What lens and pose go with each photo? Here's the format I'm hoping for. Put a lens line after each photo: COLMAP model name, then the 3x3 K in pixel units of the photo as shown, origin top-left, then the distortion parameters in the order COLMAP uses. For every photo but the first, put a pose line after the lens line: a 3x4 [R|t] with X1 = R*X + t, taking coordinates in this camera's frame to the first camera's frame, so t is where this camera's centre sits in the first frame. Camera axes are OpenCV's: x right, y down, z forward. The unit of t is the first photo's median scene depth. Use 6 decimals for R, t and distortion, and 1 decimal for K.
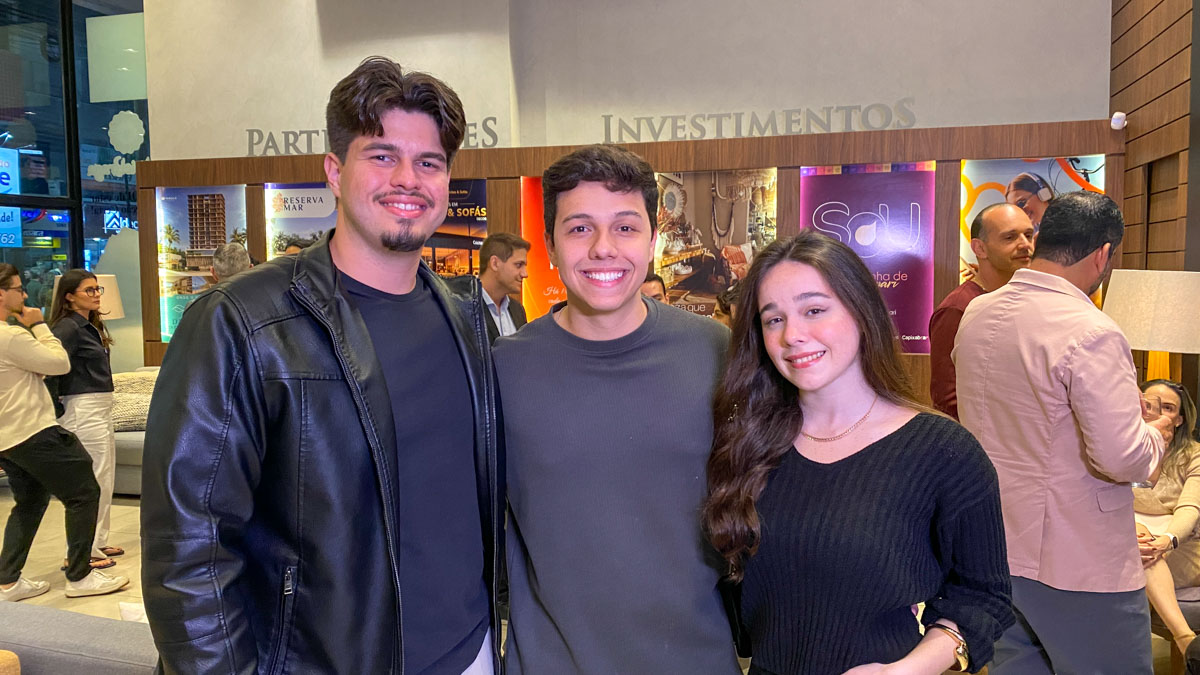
lens RADIAL K [[915.4, 0, 599.8], [0, 915.4, 333.0], [0, 0, 1]] dist [0.056002, -0.079176]
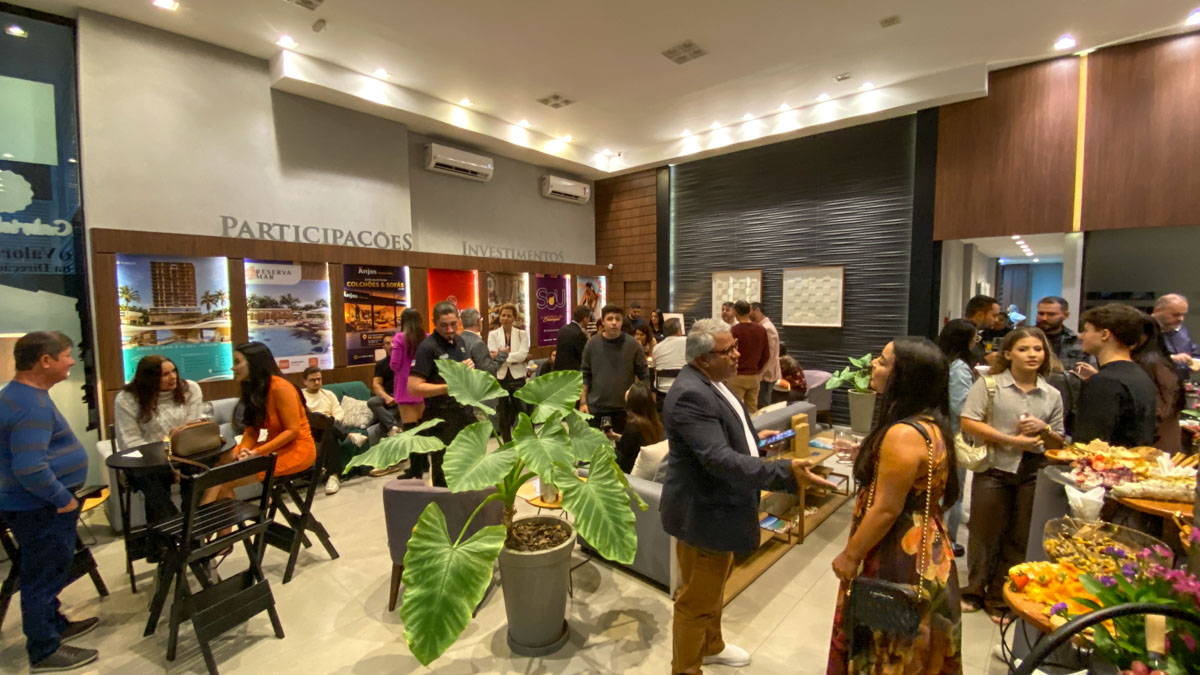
lens RADIAL K [[474.3, 0, 611.0], [0, 474.3, 342.6], [0, 0, 1]] dist [-0.037697, -0.000142]
pose [[0.417826, -0.072389, 0.905638, -0.846806], [0.069645, 0.996440, 0.047516, -0.037813], [-0.905854, 0.043220, 0.421380, 0.262230]]
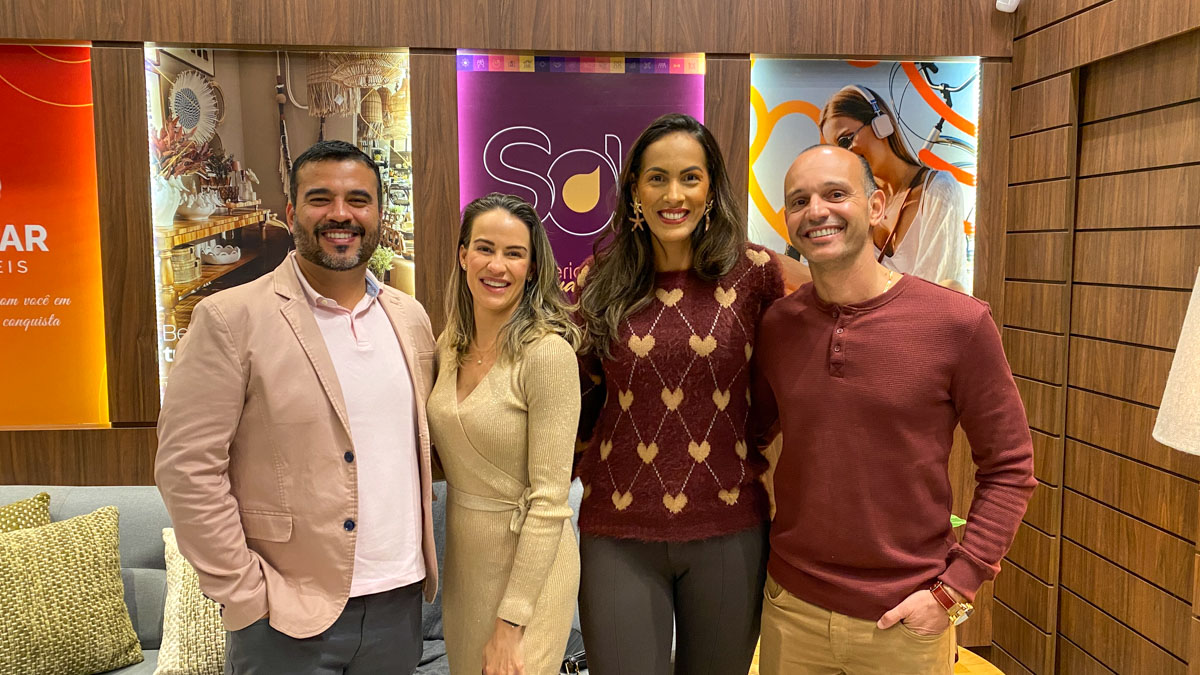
lens RADIAL K [[915.4, 0, 600.7], [0, 915.4, 326.3], [0, 0, 1]] dist [0.056002, -0.079176]
pose [[0.936704, -0.026601, 0.349110, 0.108216], [0.017061, 0.999393, 0.030373, -0.042966], [-0.349706, -0.022495, 0.936590, 0.479994]]
